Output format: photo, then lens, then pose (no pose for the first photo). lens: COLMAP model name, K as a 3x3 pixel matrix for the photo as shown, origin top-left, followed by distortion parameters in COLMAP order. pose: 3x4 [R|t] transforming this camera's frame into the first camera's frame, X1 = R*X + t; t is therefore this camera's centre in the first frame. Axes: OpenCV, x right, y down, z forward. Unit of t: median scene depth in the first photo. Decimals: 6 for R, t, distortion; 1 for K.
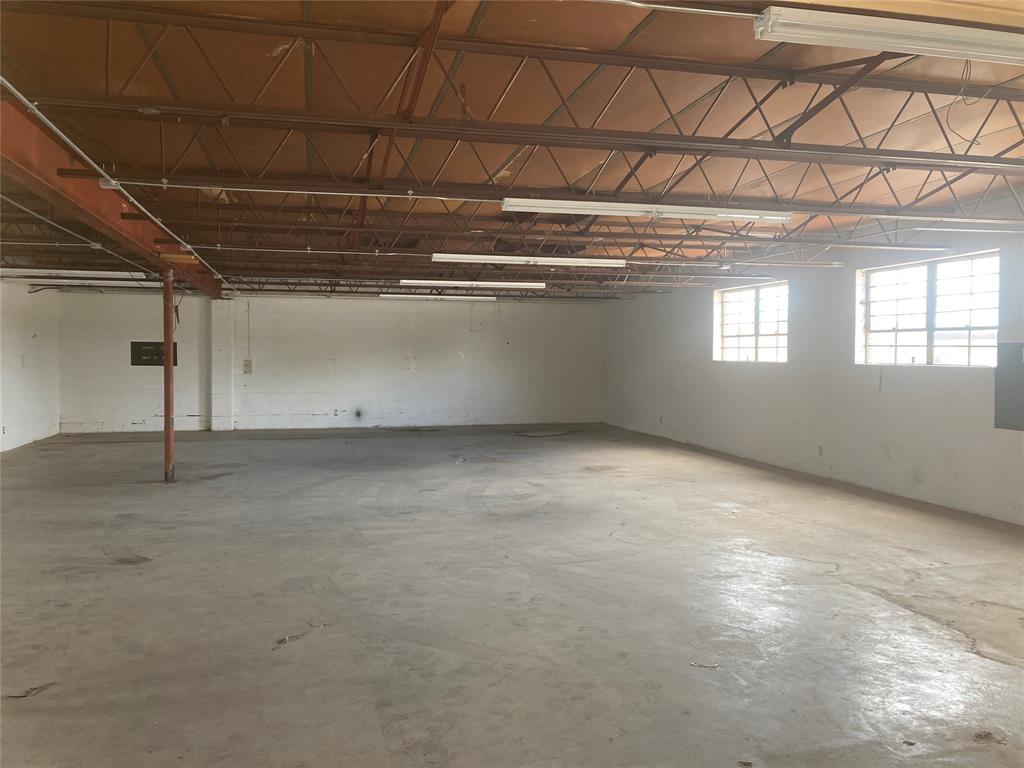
lens RADIAL K [[844.4, 0, 512.0], [0, 844.4, 384.0], [0, 0, 1]] dist [0.064065, -0.062411]
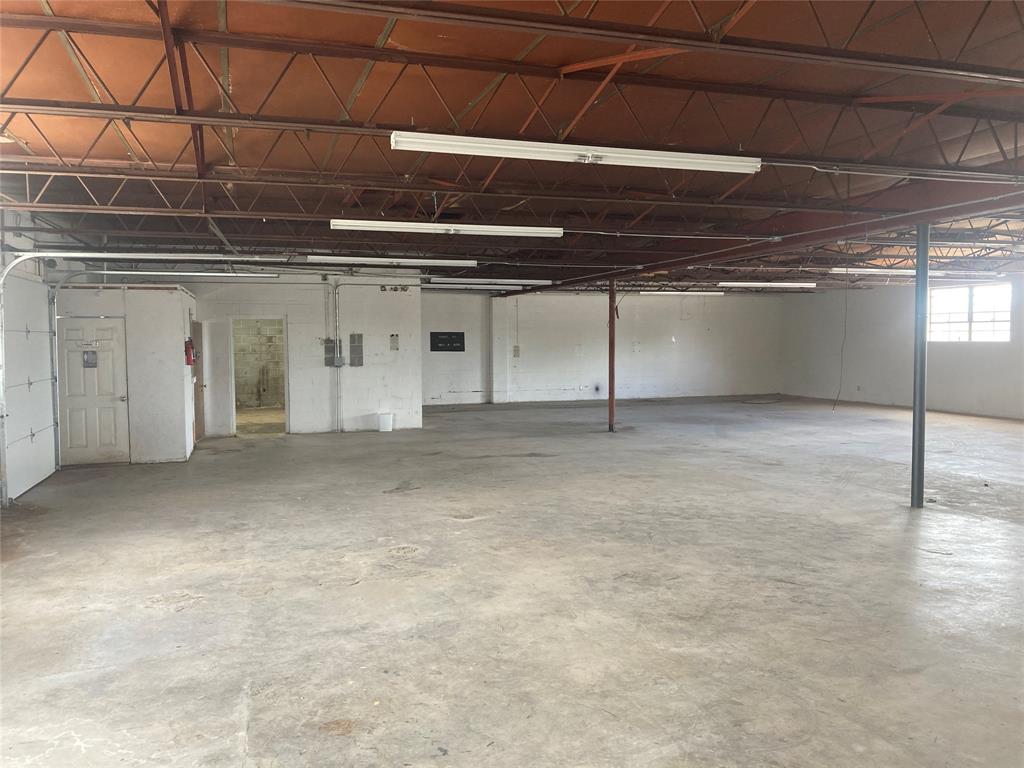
lens RADIAL K [[844.4, 0, 512.0], [0, 844.4, 384.0], [0, 0, 1]] dist [0.064065, -0.062411]
pose [[0.995605, -0.014478, 0.092527, -0.852454], [0.013063, 0.999789, 0.015881, 0.014959], [-0.092737, -0.014602, 0.995584, -0.429613]]
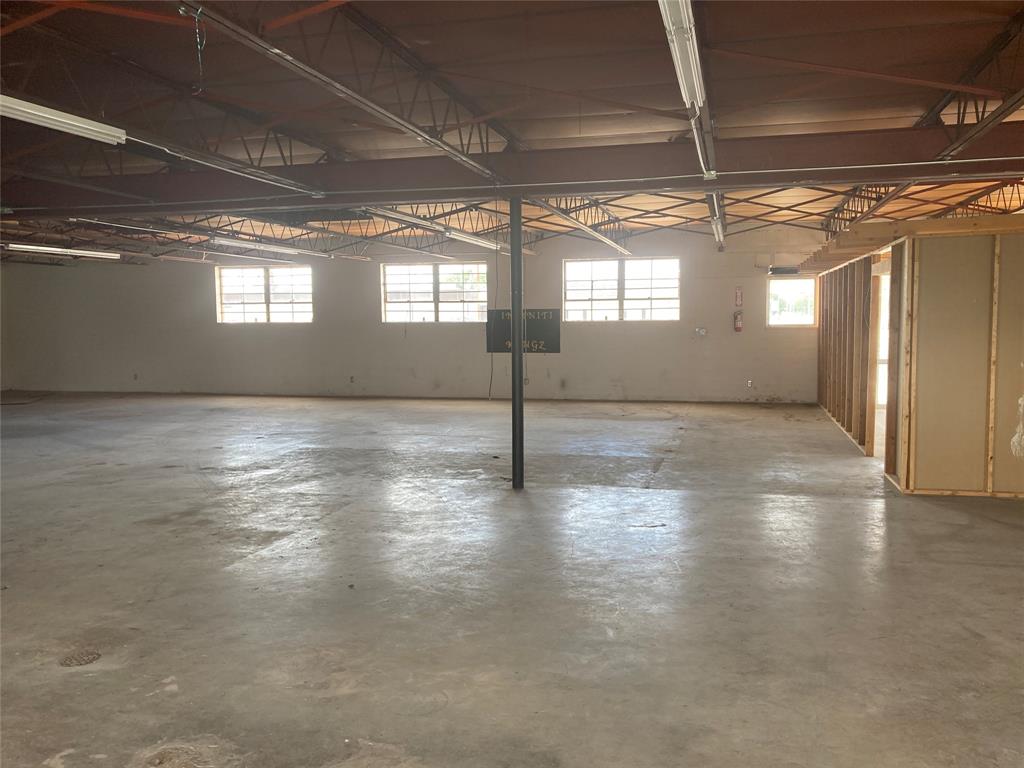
lens RADIAL K [[844.4, 0, 512.0], [0, 844.4, 384.0], [0, 0, 1]] dist [0.064065, -0.062411]
pose [[0.429350, -0.081595, 0.899445, -1.169752], [0.044300, 0.996614, 0.069263, -0.008117], [-0.902051, 0.010108, 0.431511, 0.104329]]
